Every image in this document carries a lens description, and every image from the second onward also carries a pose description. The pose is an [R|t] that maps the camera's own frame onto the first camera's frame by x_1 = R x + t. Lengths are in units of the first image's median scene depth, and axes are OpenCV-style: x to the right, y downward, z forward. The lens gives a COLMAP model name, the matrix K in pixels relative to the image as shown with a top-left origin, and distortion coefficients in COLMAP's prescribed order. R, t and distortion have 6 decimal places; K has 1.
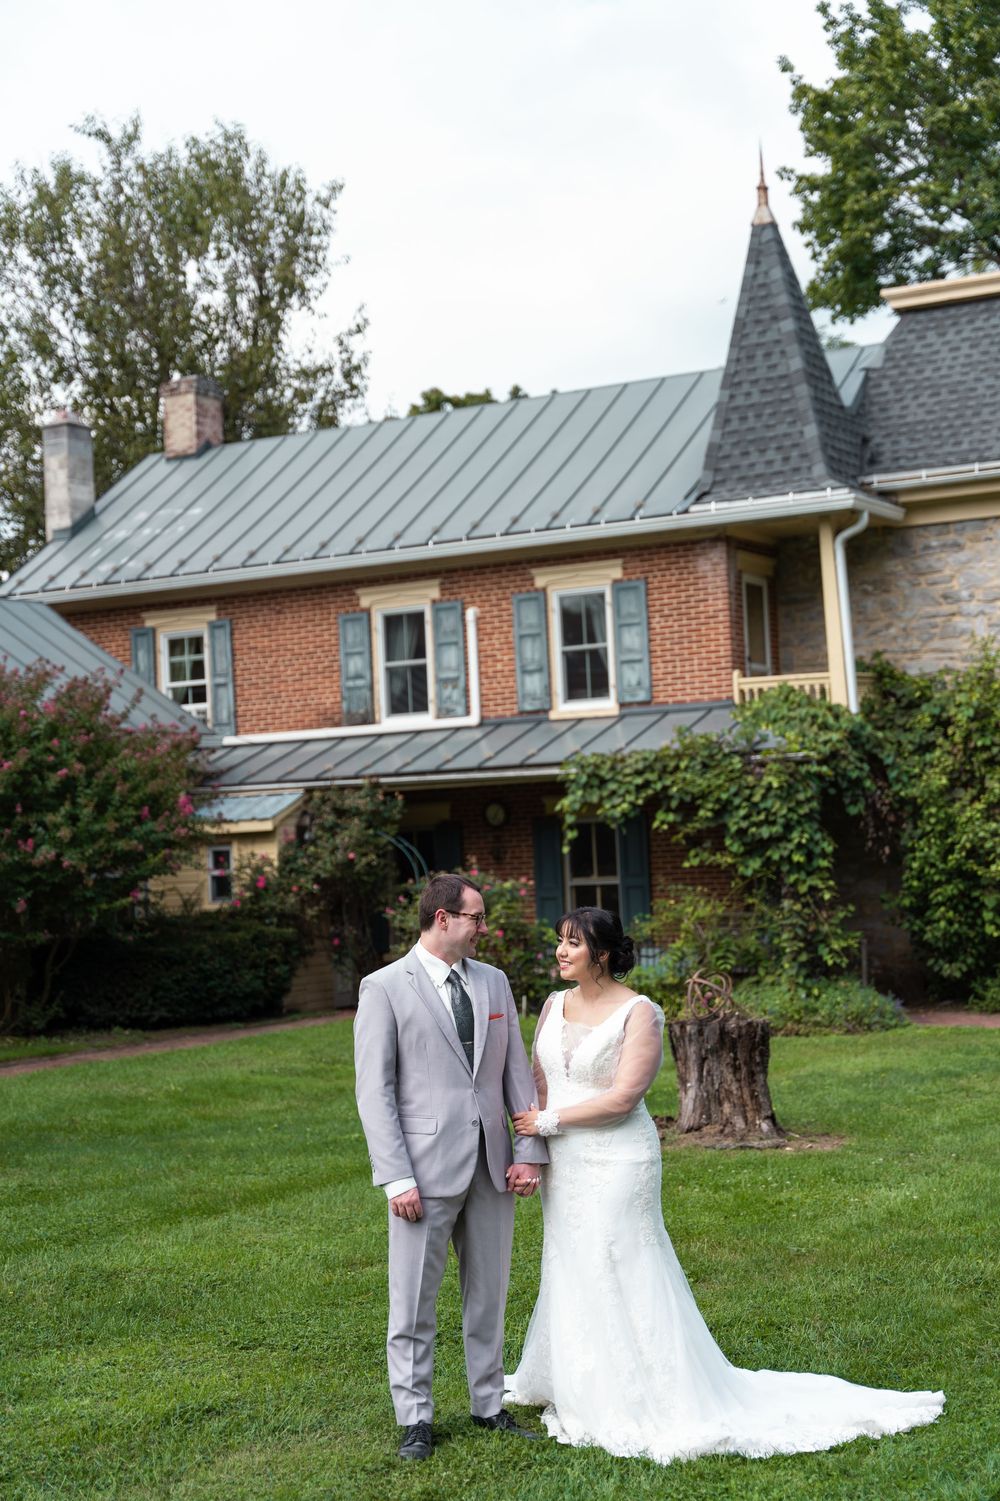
lens RADIAL K [[2125.1, 0, 500.0], [0, 2125.1, 750.5], [0, 0, 1]] dist [0.016866, 0.024096]
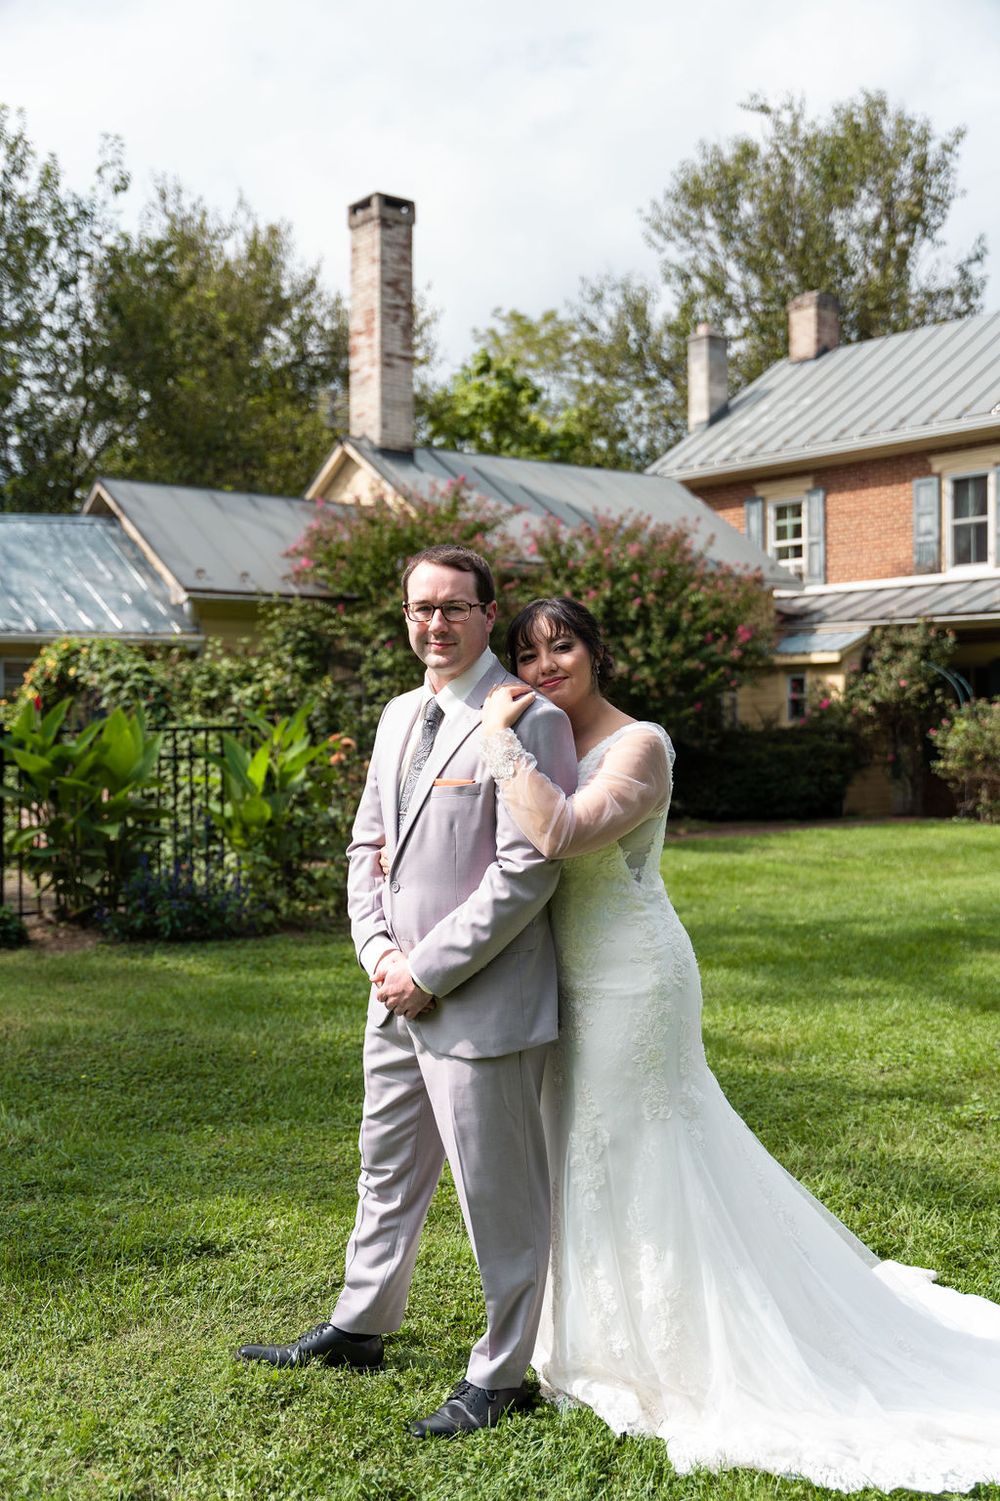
lens RADIAL K [[1560.6, 0, 500.0], [0, 1560.6, 750.5], [0, 0, 1]] dist [0.003615, 0.010296]
pose [[0.927892, 0.043980, -0.370245, 0.037378], [-0.014194, 0.996466, 0.082795, 0.016301], [0.372578, -0.071569, 0.925237, 0.113934]]
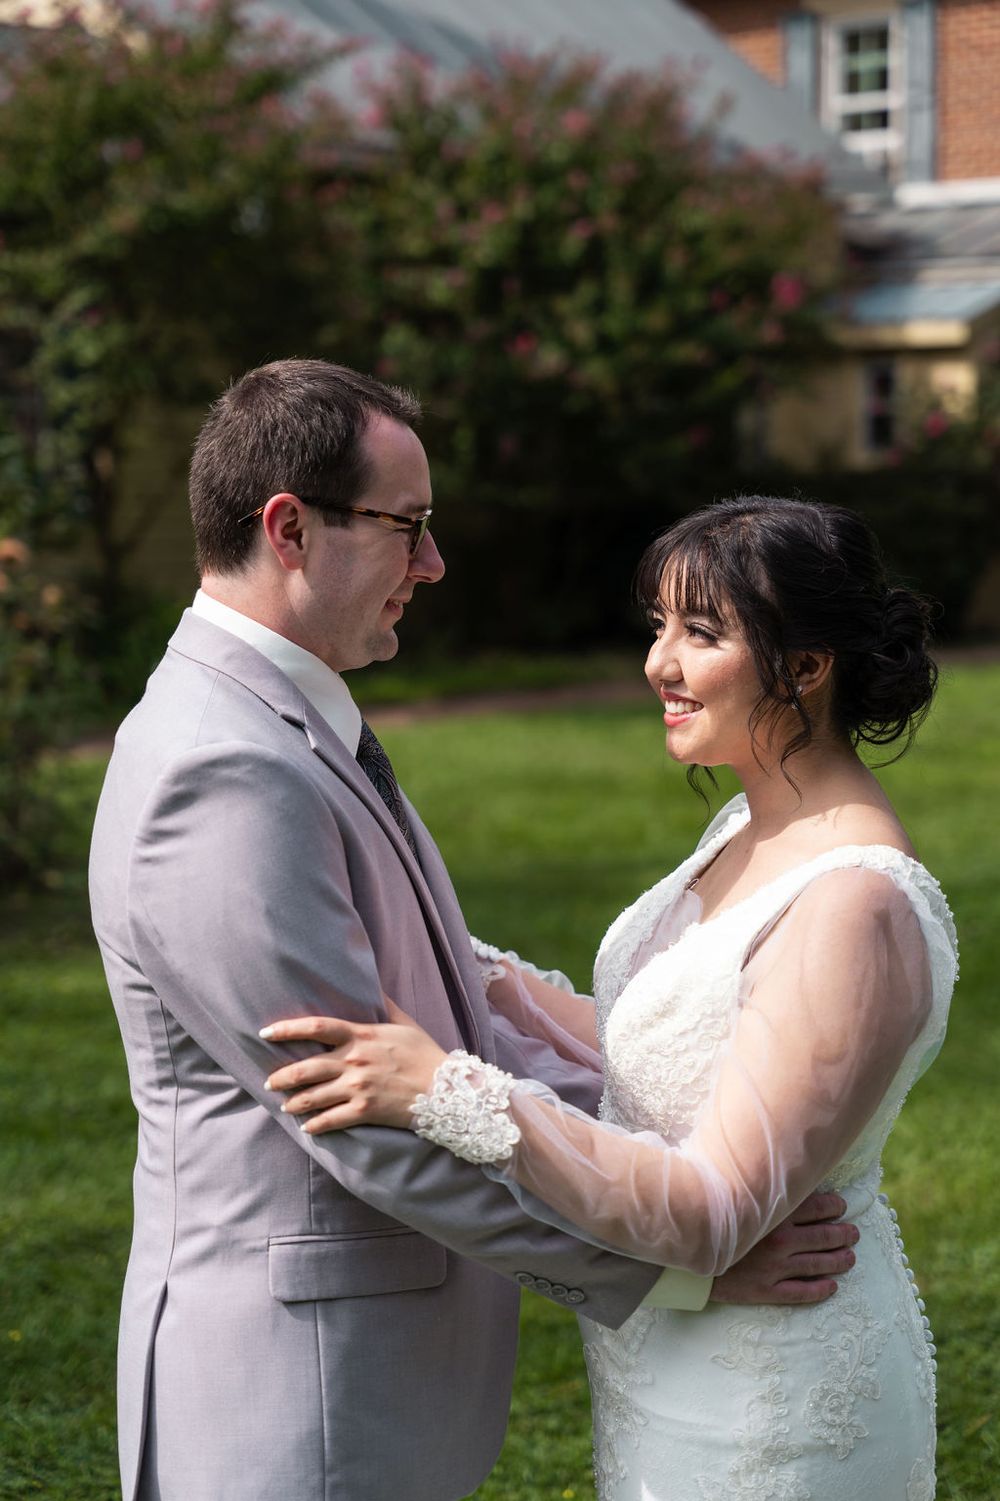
lens RADIAL K [[2890.6, 0, 500.0], [0, 2890.6, 750.5], [0, 0, 1]] dist [0.042907, 0.157596]
pose [[0.950751, 0.073089, -0.301215, 0.023757], [-0.020011, 0.984247, 0.175660, 0.009055], [0.309309, -0.160981, 0.937237, 0.142158]]
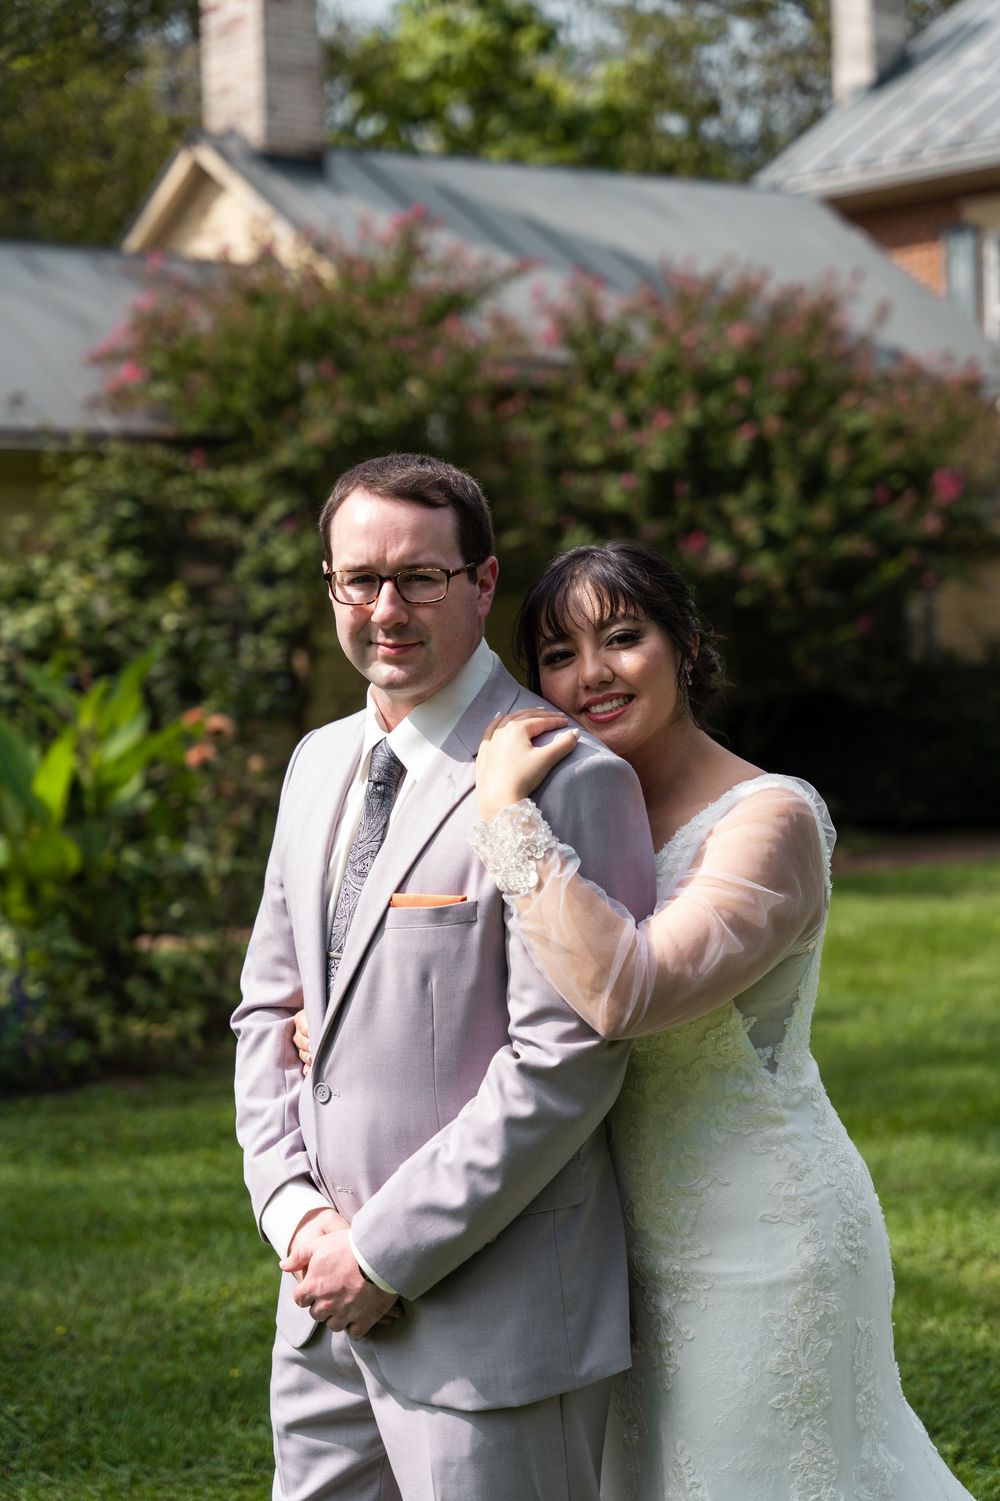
lens RADIAL K [[2890.6, 0, 500.0], [0, 2890.6, 750.5], [0, 0, 1]] dist [0.042907, 0.157596]
pose [[0.929025, 0.030733, -0.368739, 0.036929], [0.007315, 0.994825, 0.101344, 0.012491], [0.369945, -0.096848, 0.923992, 0.114081]]
